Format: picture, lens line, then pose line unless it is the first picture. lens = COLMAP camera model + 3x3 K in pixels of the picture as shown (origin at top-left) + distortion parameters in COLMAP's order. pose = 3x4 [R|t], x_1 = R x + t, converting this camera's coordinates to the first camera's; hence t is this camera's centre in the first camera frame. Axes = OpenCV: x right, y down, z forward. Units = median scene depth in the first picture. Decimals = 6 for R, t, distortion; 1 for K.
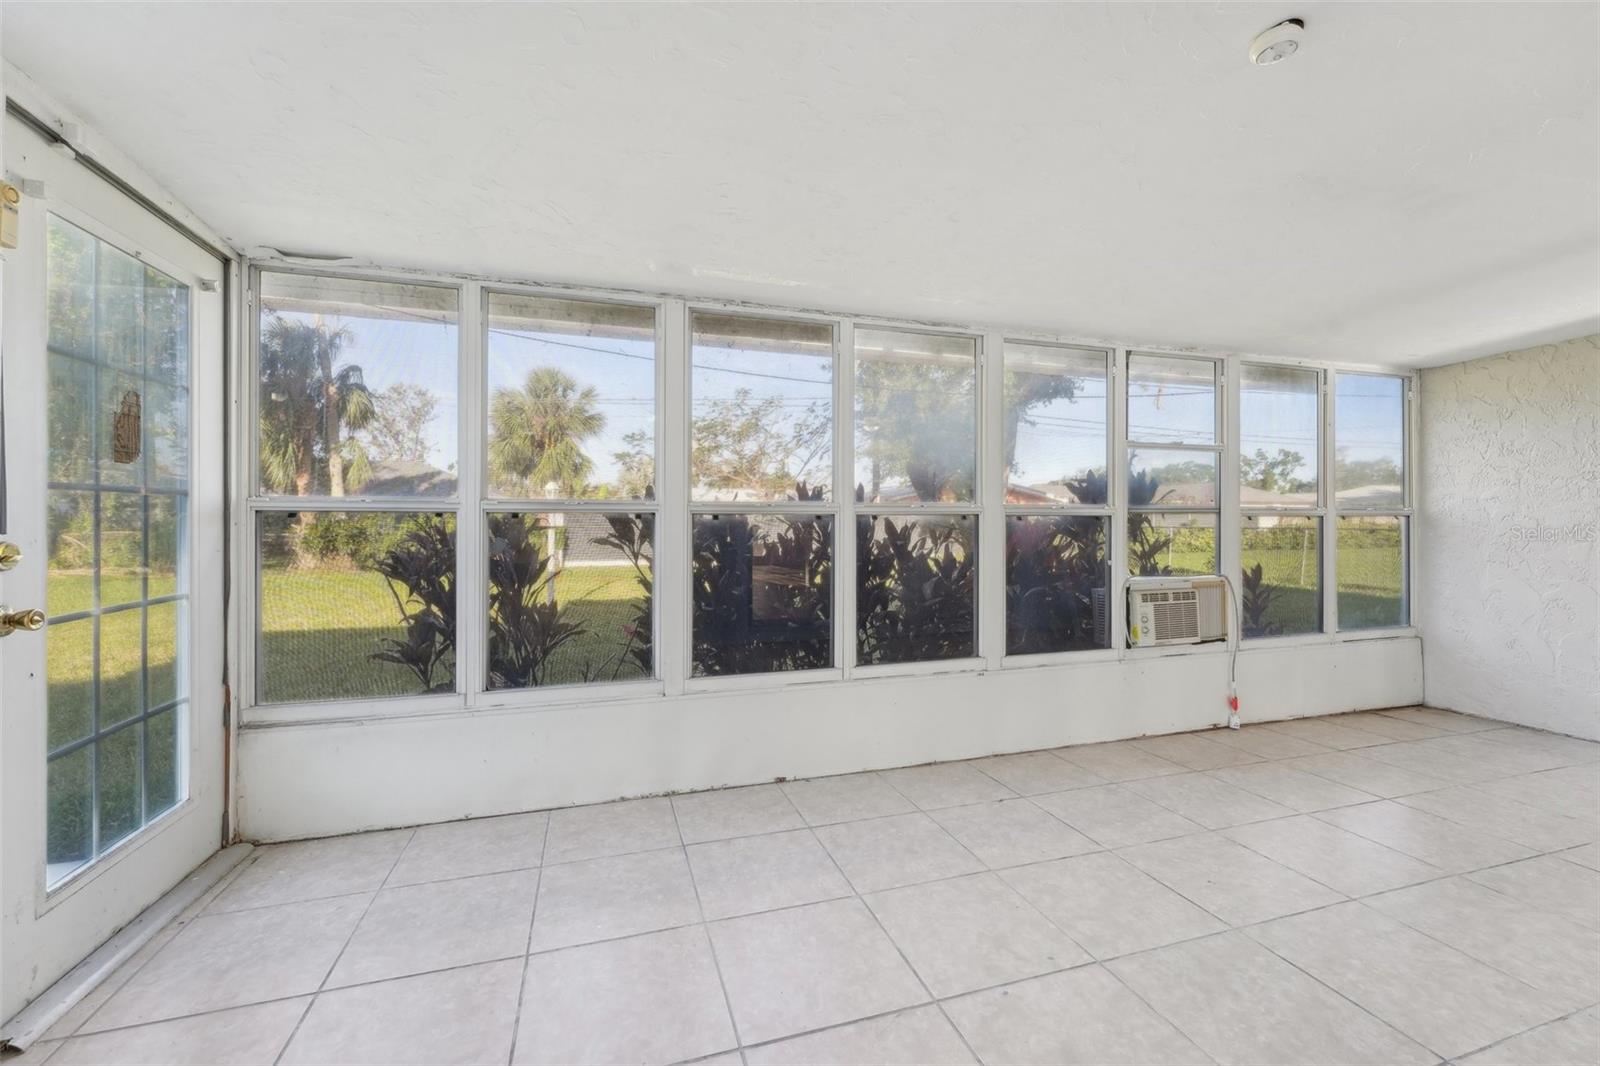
lens RADIAL K [[646.6, 0, 795.1], [0, 646.6, 519.6], [0, 0, 1]] dist [0.003112, 0.000069]
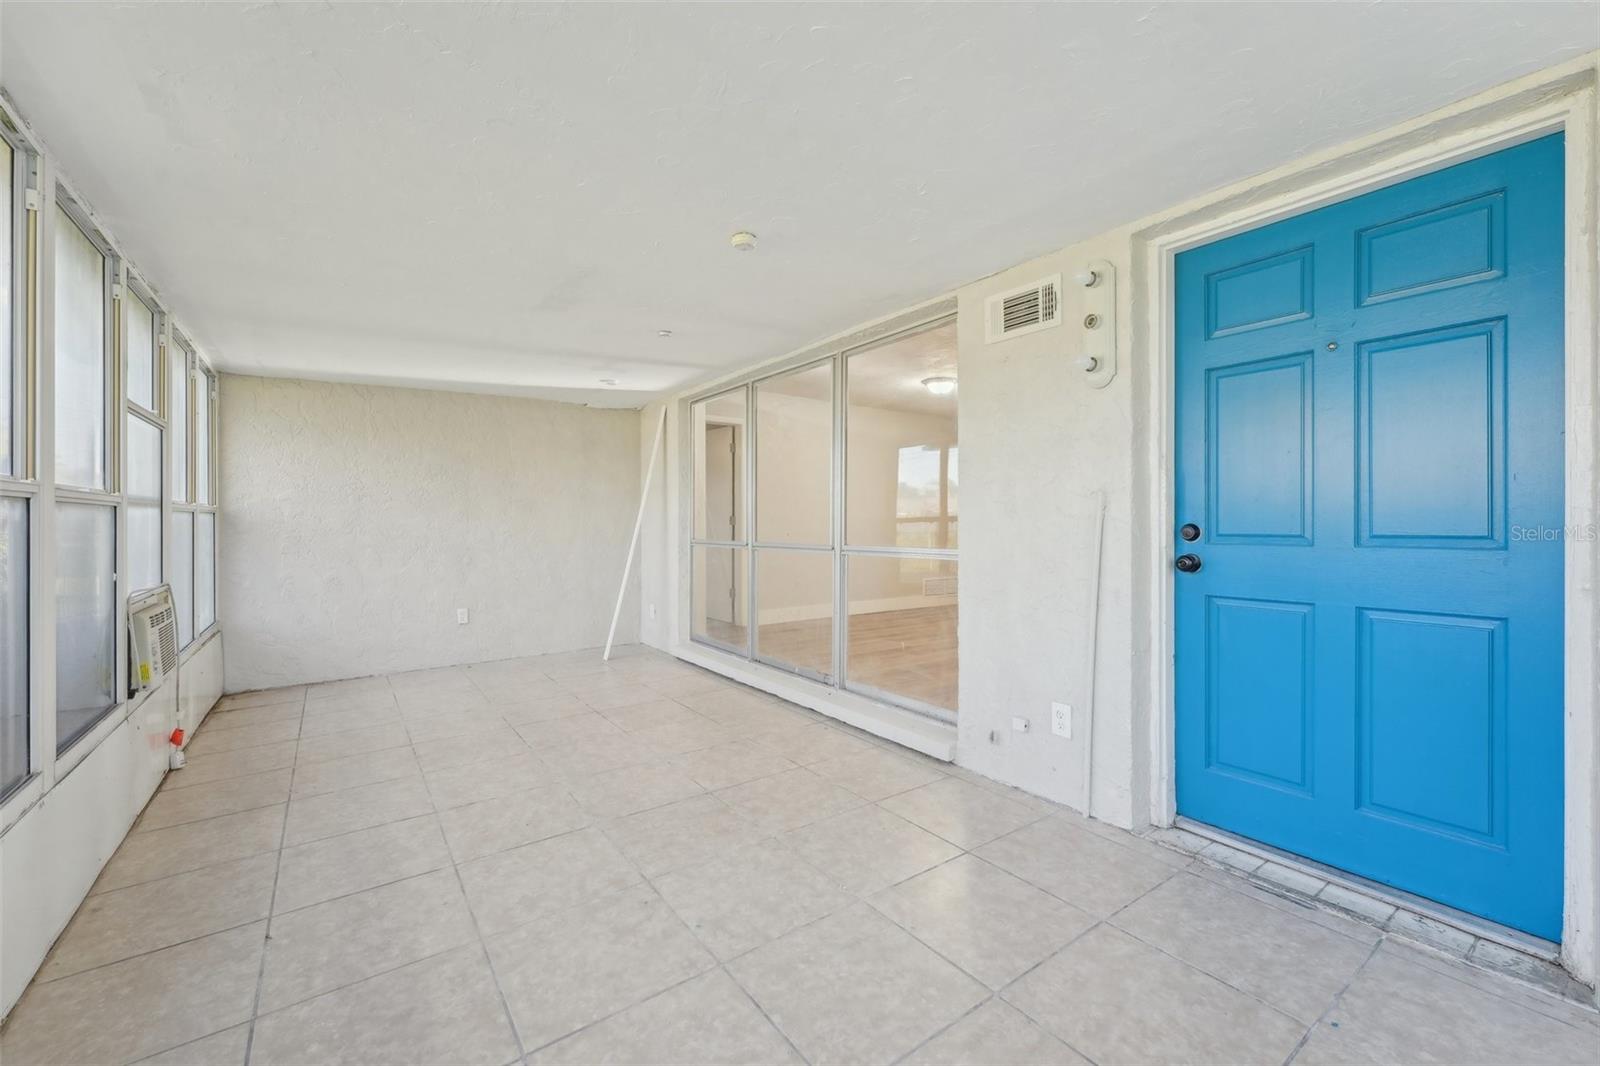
lens RADIAL K [[646.6, 0, 795.1], [0, 646.6, 519.6], [0, 0, 1]] dist [0.003112, 0.000069]
pose [[-0.315026, 0.006587, 0.949060, -0.400802], [-0.005941, 0.999943, -0.008912, 0.010859], [-0.949064, -0.008446, -0.314969, 0.589118]]
